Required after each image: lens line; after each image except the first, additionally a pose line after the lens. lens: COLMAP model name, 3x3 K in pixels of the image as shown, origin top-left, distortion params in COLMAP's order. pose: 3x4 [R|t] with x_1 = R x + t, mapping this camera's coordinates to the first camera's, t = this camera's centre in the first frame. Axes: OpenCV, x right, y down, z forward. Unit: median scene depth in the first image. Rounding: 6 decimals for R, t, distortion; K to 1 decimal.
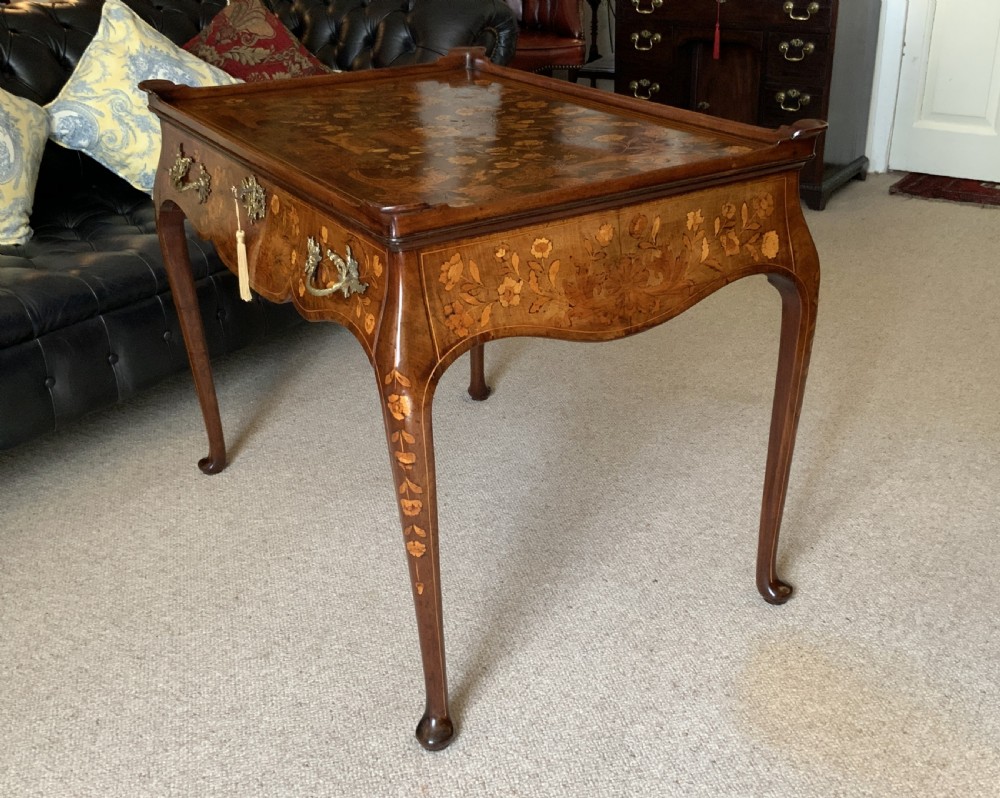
lens RADIAL K [[1152.6, 0, 525.1], [0, 1152.6, 422.0], [0, 0, 1]] dist [0.155790, -0.363897]
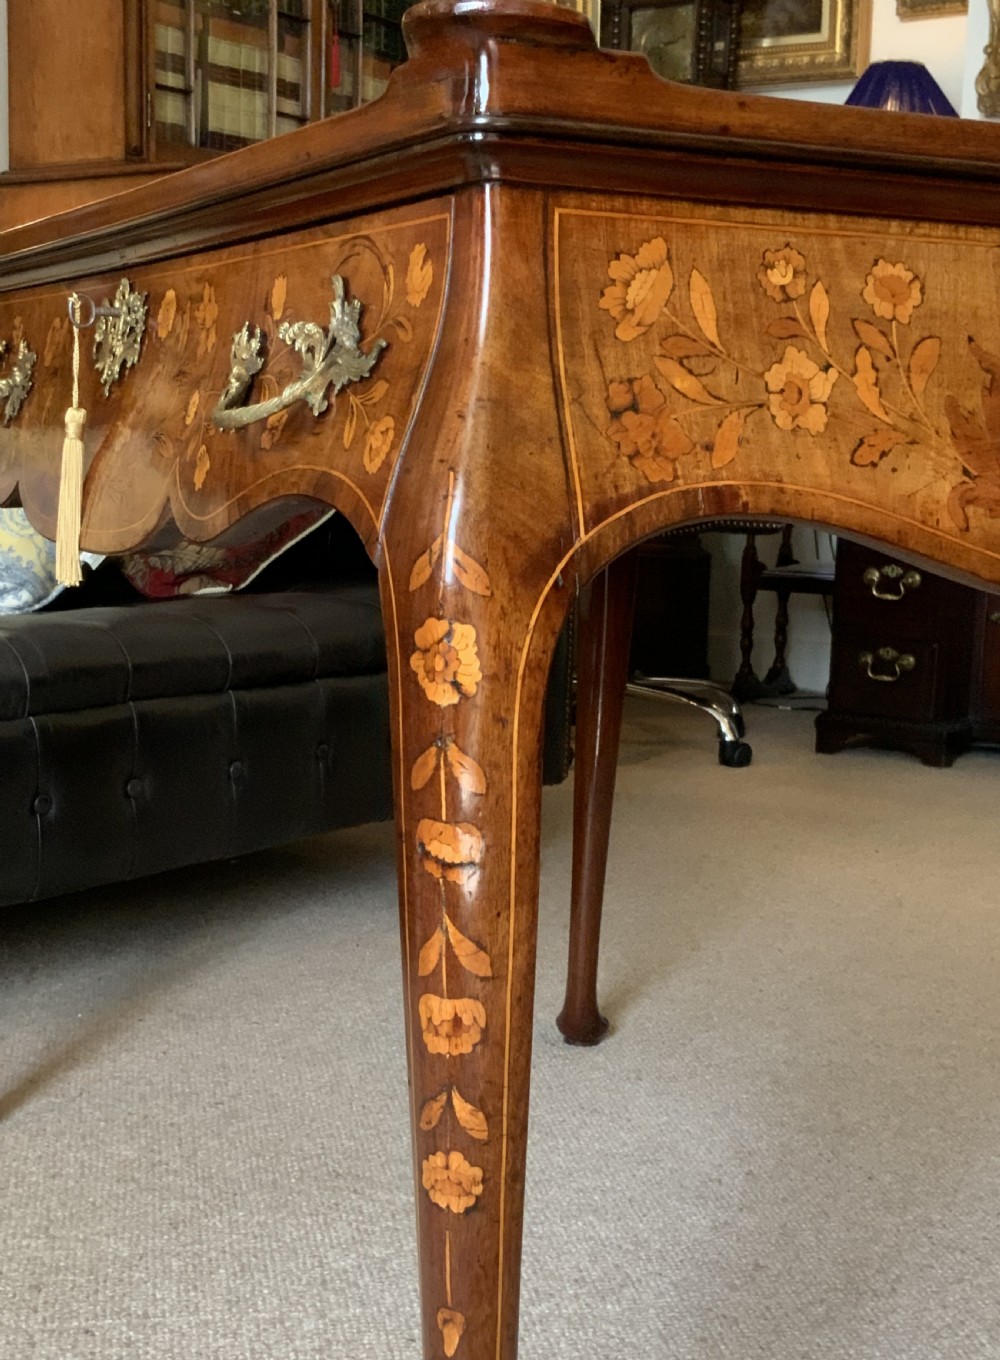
lens RADIAL K [[1856.3, 0, 500.0], [0, 1856.3, 680.0], [0, 0, 1]] dist [0.091629, -0.043471]
pose [[0.996049, 0.059830, -0.065631, -0.048001], [-0.077771, 0.944452, -0.319315, 0.118992], [0.042881, 0.323158, 0.945373, 0.412458]]
